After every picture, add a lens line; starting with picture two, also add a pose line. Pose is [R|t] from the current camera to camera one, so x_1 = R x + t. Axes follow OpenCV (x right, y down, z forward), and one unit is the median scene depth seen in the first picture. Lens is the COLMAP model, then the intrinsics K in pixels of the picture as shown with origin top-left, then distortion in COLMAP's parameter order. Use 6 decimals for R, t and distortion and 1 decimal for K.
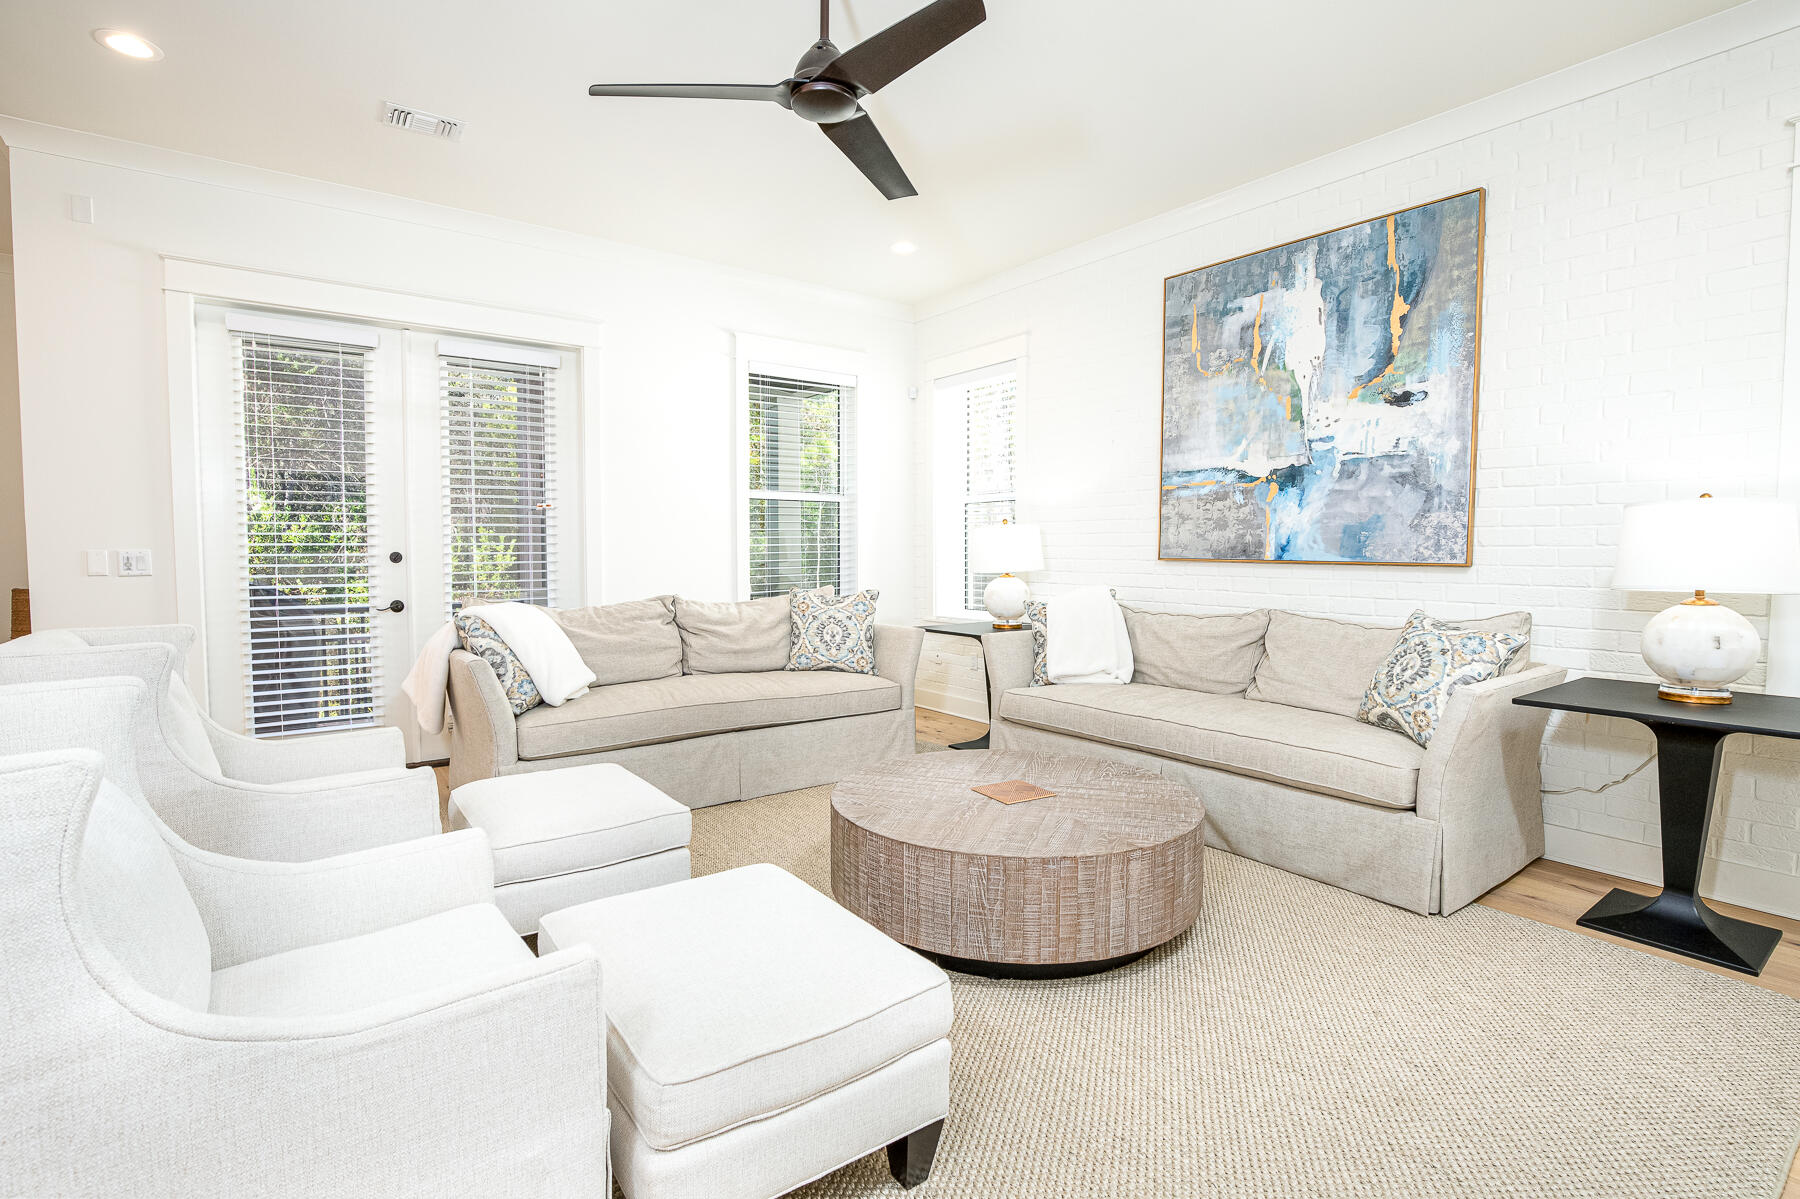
lens RADIAL K [[868.4, 0, 899.5], [0, 868.4, 588.8], [0, 0, 1]] dist [-0.025813, -0.000345]
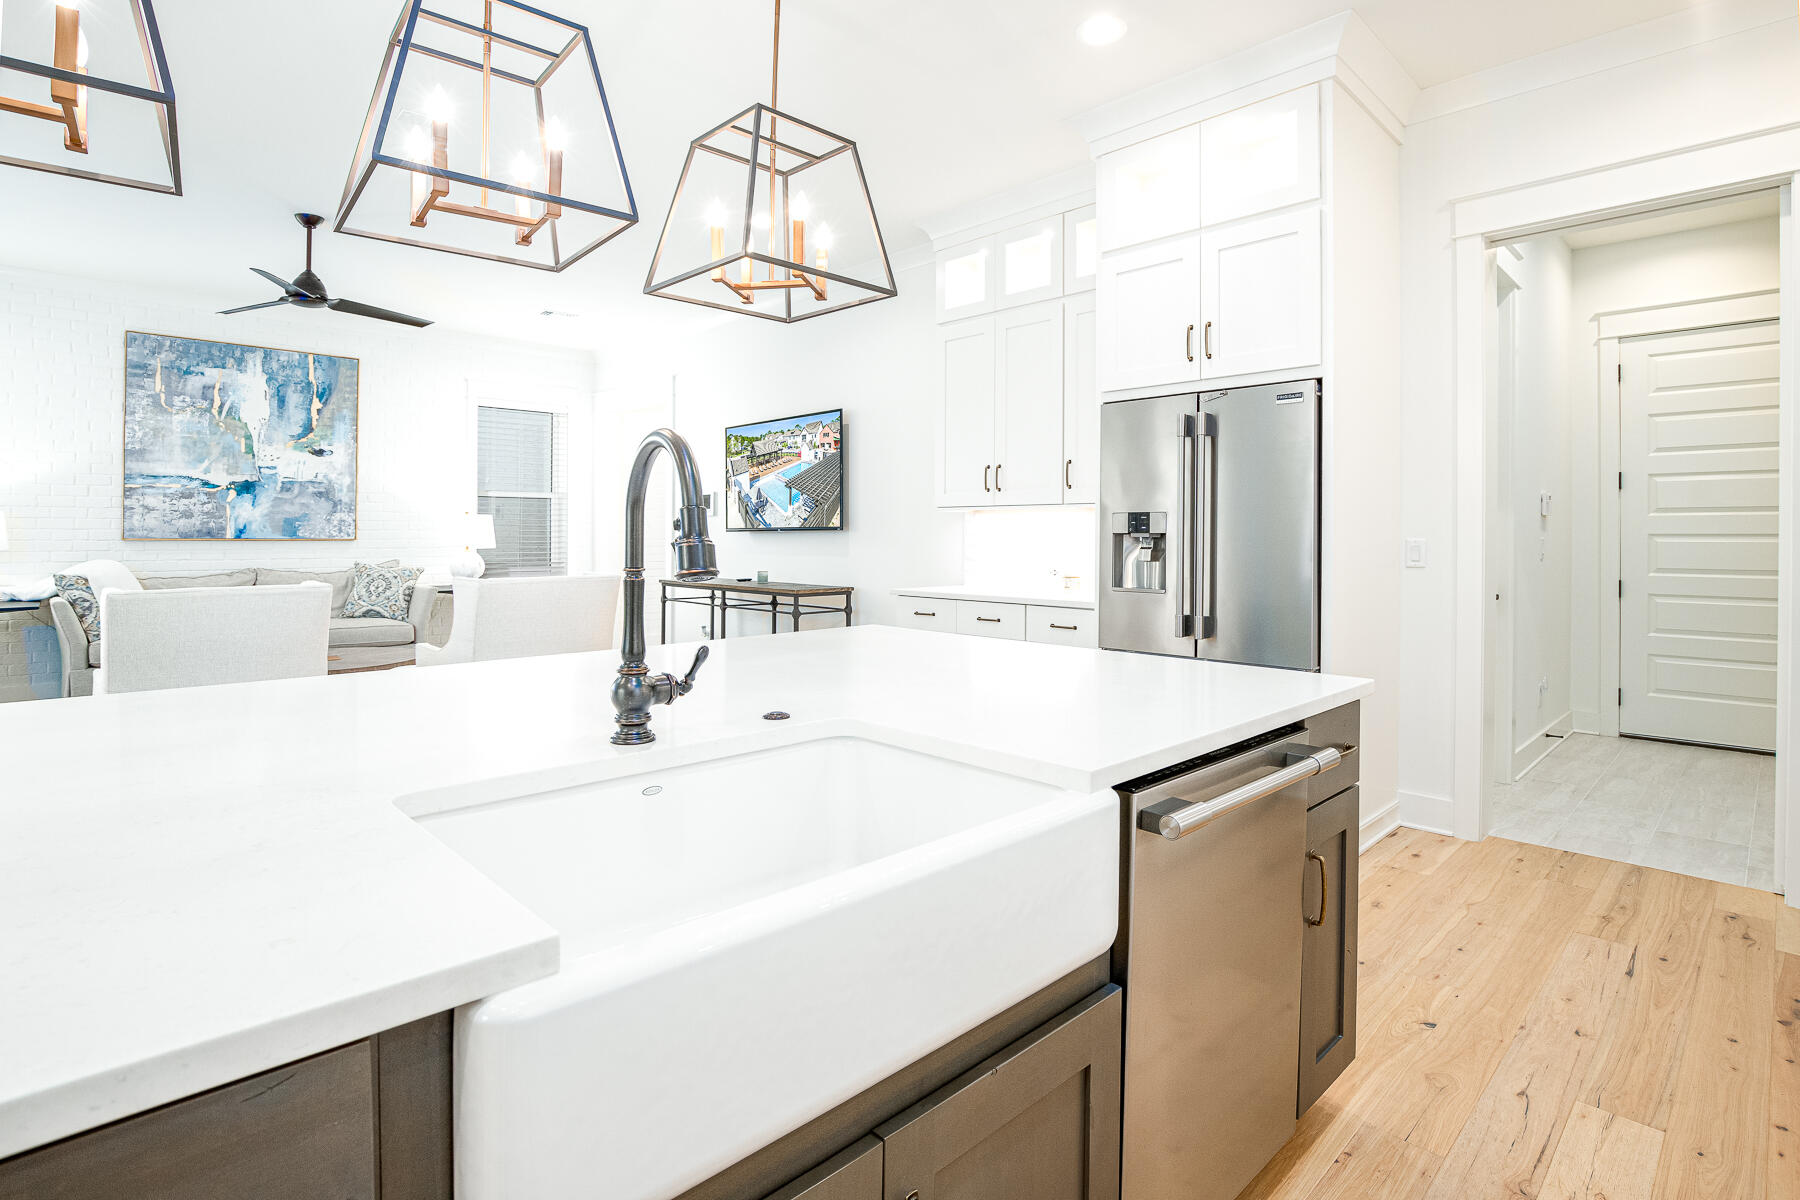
lens RADIAL K [[868.4, 0, 876.5], [0, 868.4, 543.6], [0, 0, 1]] dist [-0.025813, -0.000345]
pose [[-0.124338, 0.001383, 0.992239, -1.304877], [0.054669, 0.998490, 0.005459, 0.032829], [-0.990733, 0.054924, -0.124226, 0.026544]]
